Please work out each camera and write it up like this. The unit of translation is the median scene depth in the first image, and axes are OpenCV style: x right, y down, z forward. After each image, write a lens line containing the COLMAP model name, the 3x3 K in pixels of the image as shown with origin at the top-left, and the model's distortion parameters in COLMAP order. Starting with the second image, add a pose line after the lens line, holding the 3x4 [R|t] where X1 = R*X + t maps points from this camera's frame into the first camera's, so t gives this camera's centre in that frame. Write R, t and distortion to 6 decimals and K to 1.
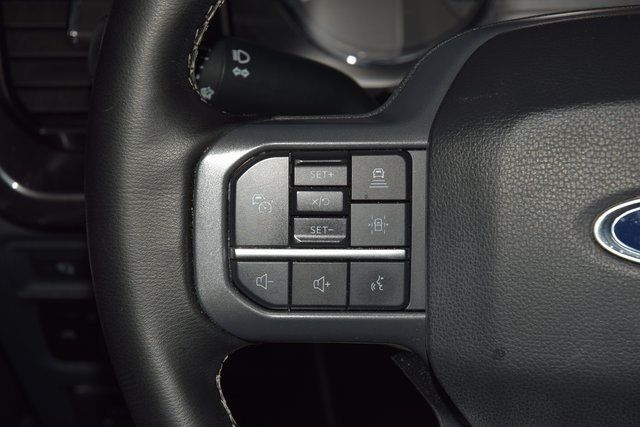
lens RADIAL K [[1926.8, 0, 320.0], [0, 1926.8, 213.5], [0, 0, 1]] dist [0.028620, 0.221057]
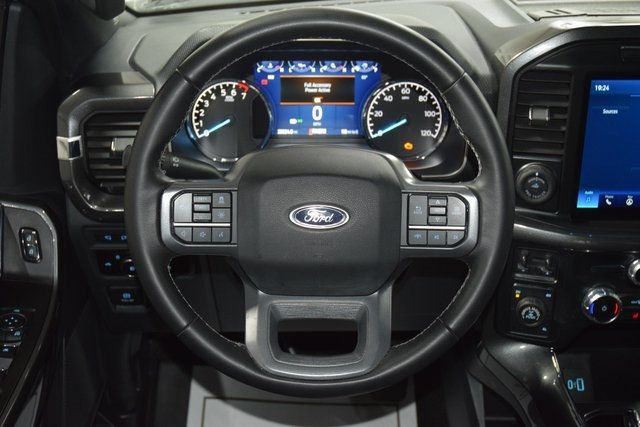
lens RADIAL K [[848.4, 0, 320.0], [0, 848.4, 213.5], [0, 0, 1]] dist [-0.077467, -0.000967]
pose [[0.991660, 0.000095, 0.128879, 0.012195], [0.001523, 0.999921, -0.012457, 0.019527], [-0.128870, 0.012549, 0.991582, -0.346079]]
